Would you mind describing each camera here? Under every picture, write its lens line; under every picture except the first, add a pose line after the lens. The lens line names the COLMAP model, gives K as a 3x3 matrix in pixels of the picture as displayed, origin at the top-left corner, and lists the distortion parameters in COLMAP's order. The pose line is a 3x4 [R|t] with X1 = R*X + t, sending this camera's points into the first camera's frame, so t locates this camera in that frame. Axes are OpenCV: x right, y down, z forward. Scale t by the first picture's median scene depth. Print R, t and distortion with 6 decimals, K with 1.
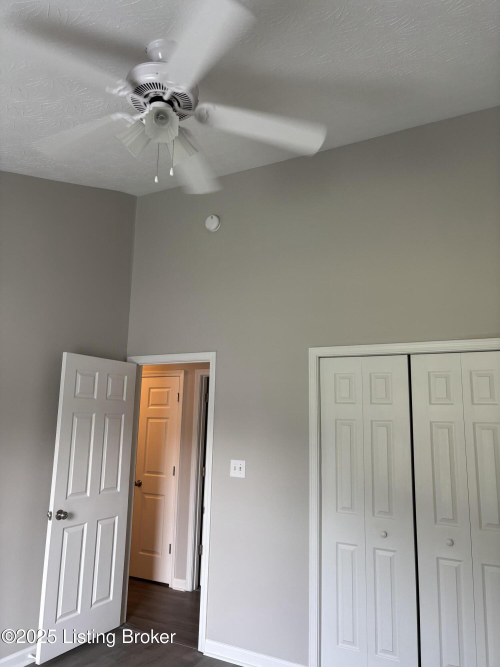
lens RADIAL K [[503.8, 0, 249.9], [0, 503.8, 335.4], [0, 0, 1]] dist [0.045472, -0.044880]
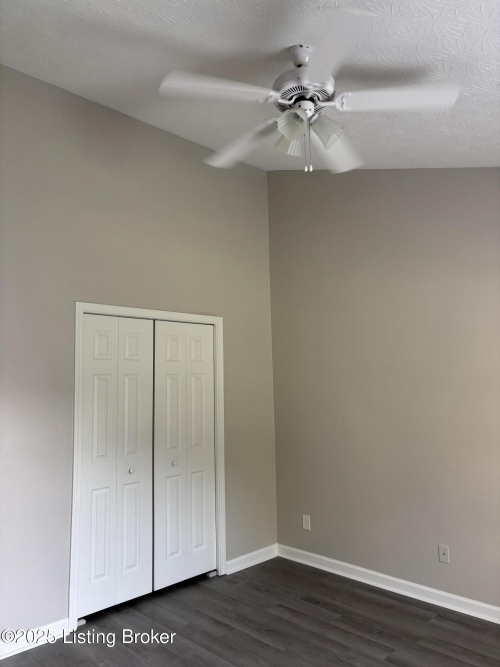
lens RADIAL K [[503.8, 0, 250.1], [0, 503.8, 331.1], [0, 0, 1]] dist [0.045472, -0.044880]
pose [[0.298128, 0.062301, 0.952491, -0.759255], [-0.145663, 0.989150, -0.019107, 0.054106], [-0.943346, -0.133047, 0.303968, 0.416242]]
